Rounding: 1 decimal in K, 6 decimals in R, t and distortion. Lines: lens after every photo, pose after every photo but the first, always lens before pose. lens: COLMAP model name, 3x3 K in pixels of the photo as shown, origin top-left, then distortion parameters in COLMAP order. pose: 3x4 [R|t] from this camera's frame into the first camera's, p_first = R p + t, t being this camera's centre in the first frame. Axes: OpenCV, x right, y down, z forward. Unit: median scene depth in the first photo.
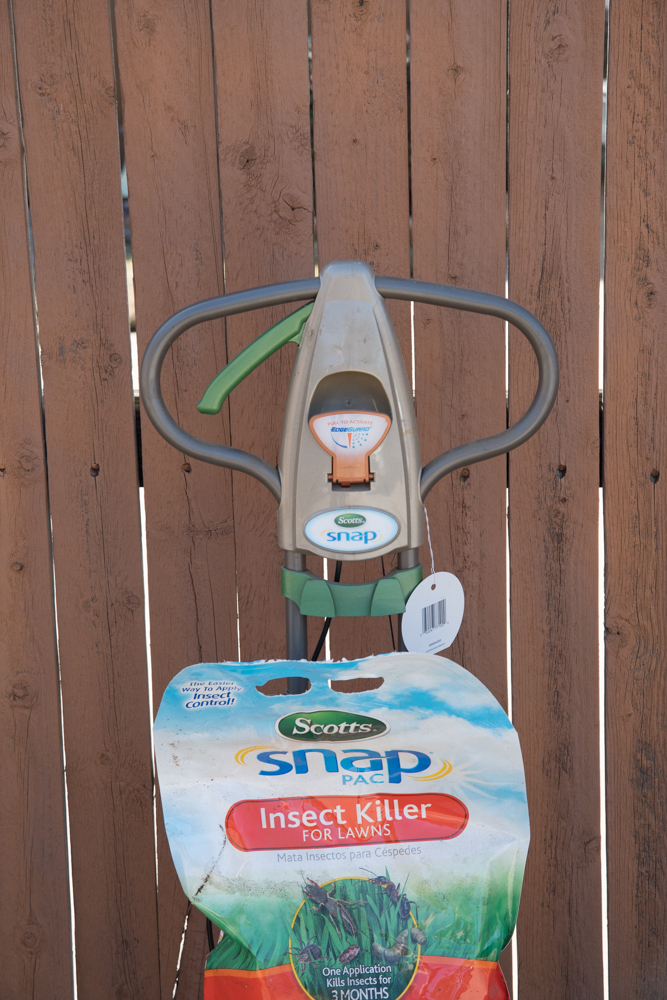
lens RADIAL K [[2081.5, 0, 329.7], [0, 2081.5, 493.5], [0, 0, 1]] dist [0.422125, 0.000000]
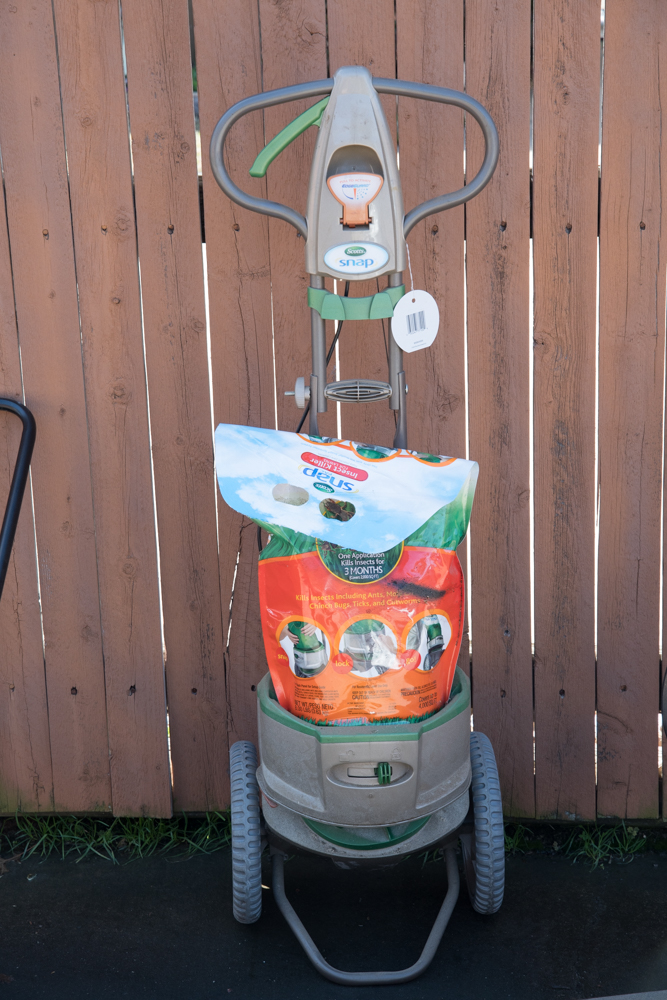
lens RADIAL K [[2081.5, 0, 330.6], [0, 2081.5, 499.2], [0, 0, 1]] dist [0.422125, 0.000000]
pose [[0.999911, -0.007910, 0.010766, -0.022021], [0.007371, 0.998762, 0.049191, 0.102012], [-0.011142, -0.049107, 0.998731, -0.419330]]
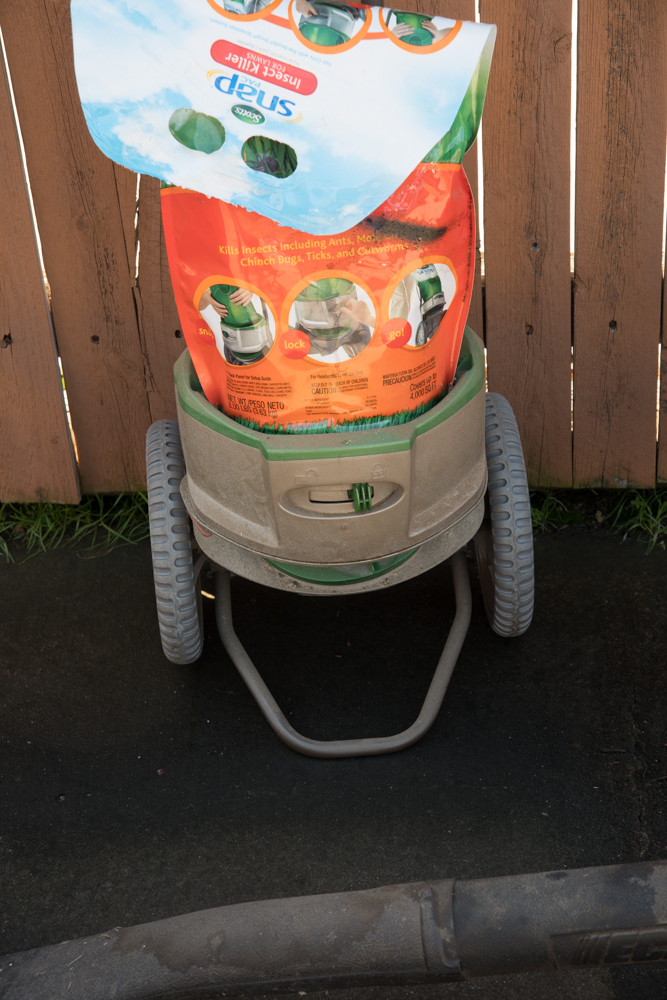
lens RADIAL K [[2081.5, 0, 327.6], [0, 2081.5, 500.7], [0, 0, 1]] dist [0.422125, 0.000000]
pose [[0.998798, -0.048978, 0.001729, 0.008293], [0.045685, 0.943262, 0.328892, 0.042653], [-0.017739, -0.328418, 0.944366, 0.041042]]
